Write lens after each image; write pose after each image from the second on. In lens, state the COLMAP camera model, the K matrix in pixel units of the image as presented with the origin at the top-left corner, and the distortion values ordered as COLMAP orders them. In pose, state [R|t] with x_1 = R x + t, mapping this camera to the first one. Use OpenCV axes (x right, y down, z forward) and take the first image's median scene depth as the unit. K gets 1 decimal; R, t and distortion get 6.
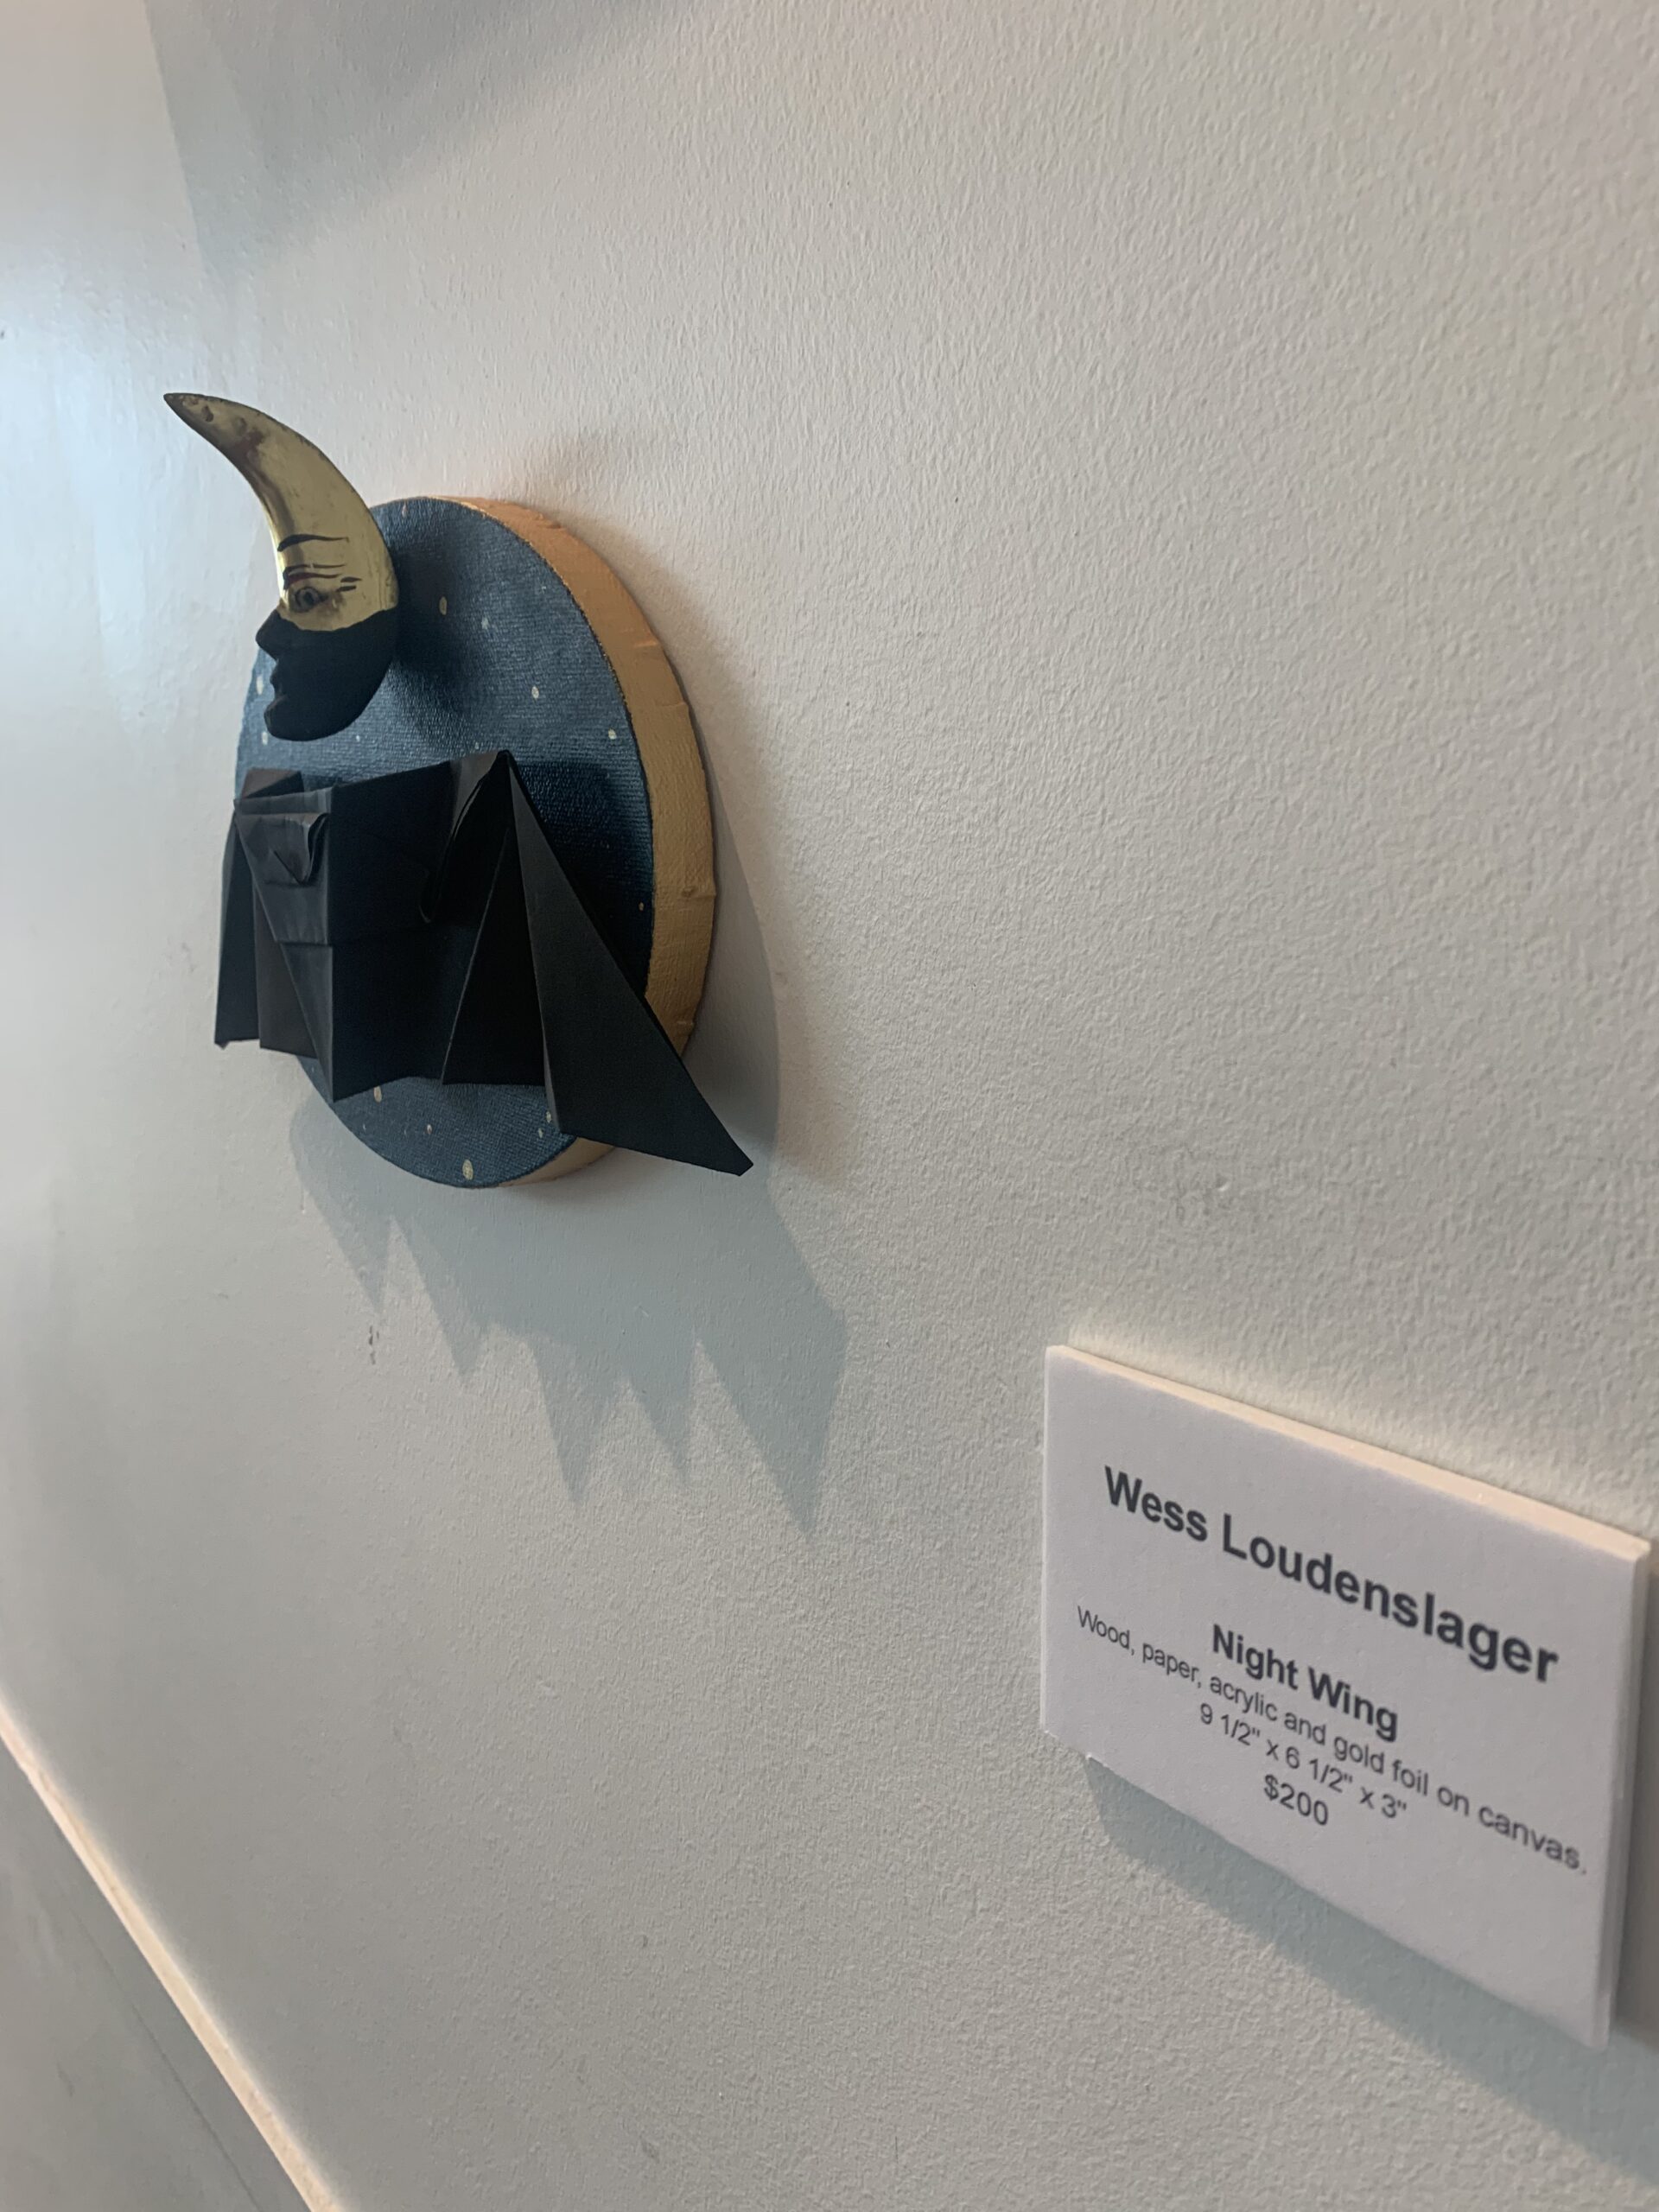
lens RADIAL K [[1704.4, 0, 833.2], [0, 1704.4, 1102.5], [0, 0, 1]] dist [-0.003708, -0.015677]
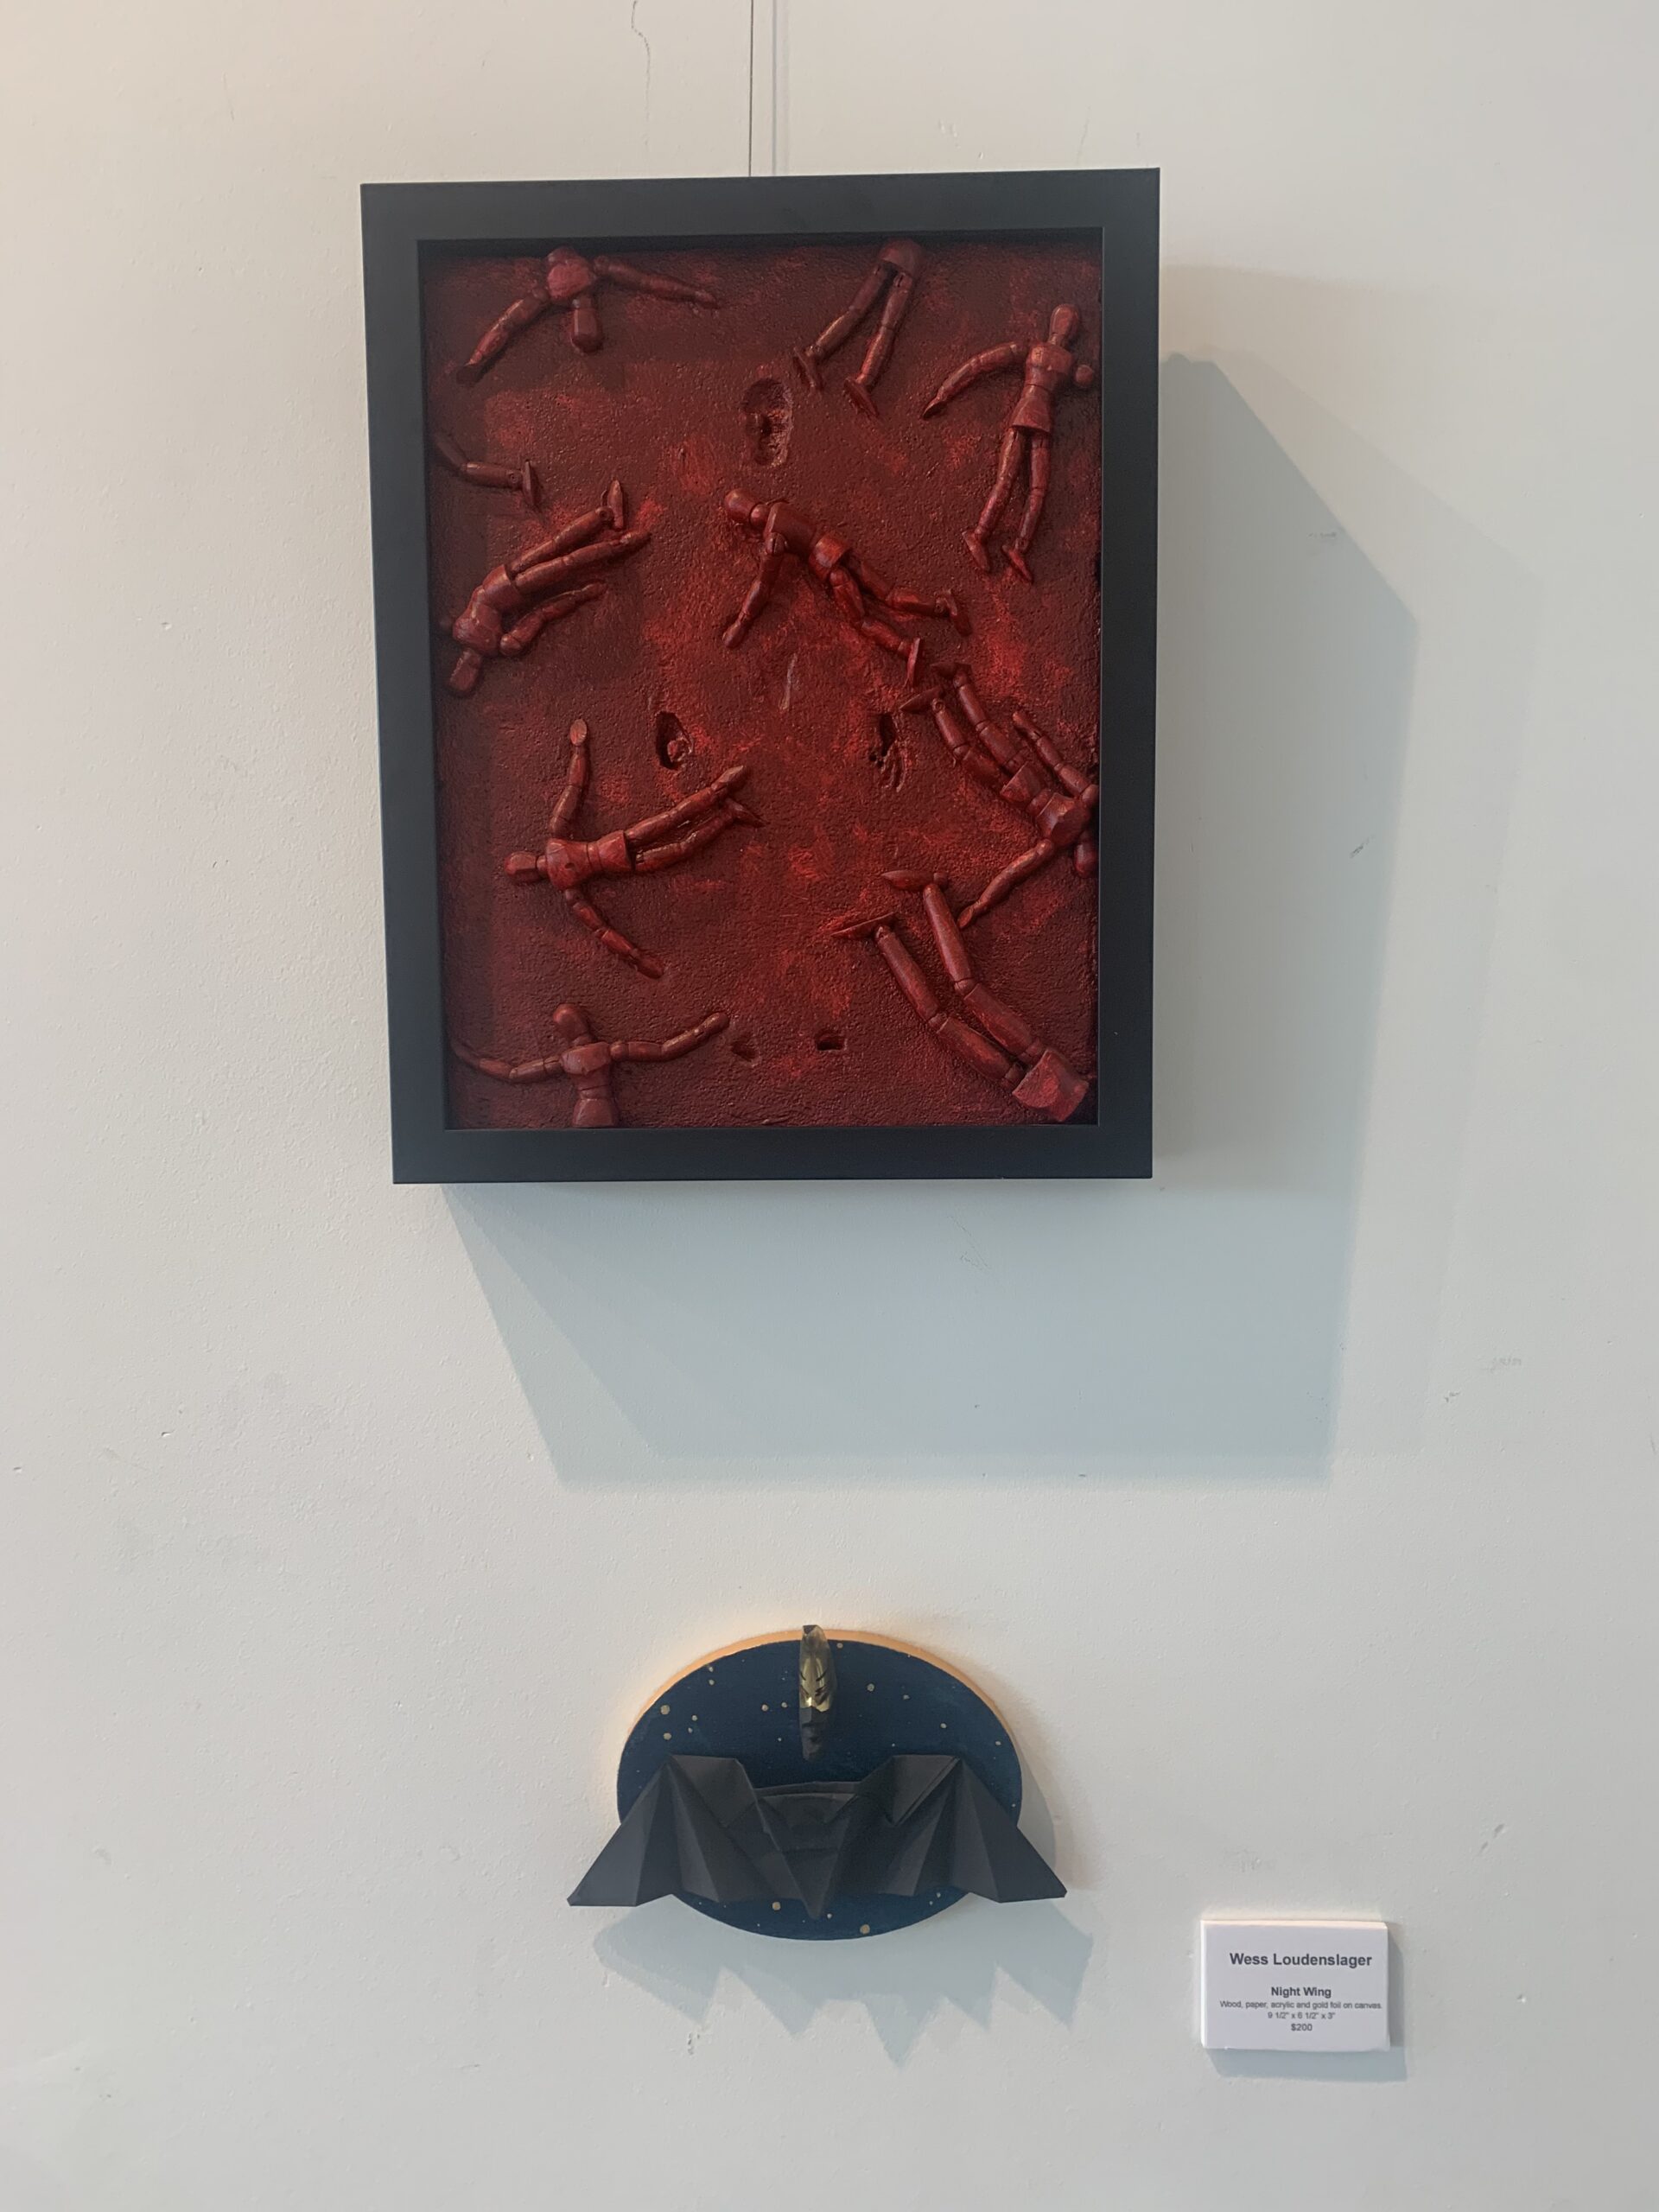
lens RADIAL K [[1704.4, 0, 827.0], [0, 1704.4, 1111.7], [0, 0, 1]] dist [-0.003708, -0.015677]
pose [[0.659226, -0.005315, 0.751926, -2.891971], [0.139001, 0.983603, -0.114911, -1.150586], [-0.738986, 0.180271, 0.649155, -0.894639]]
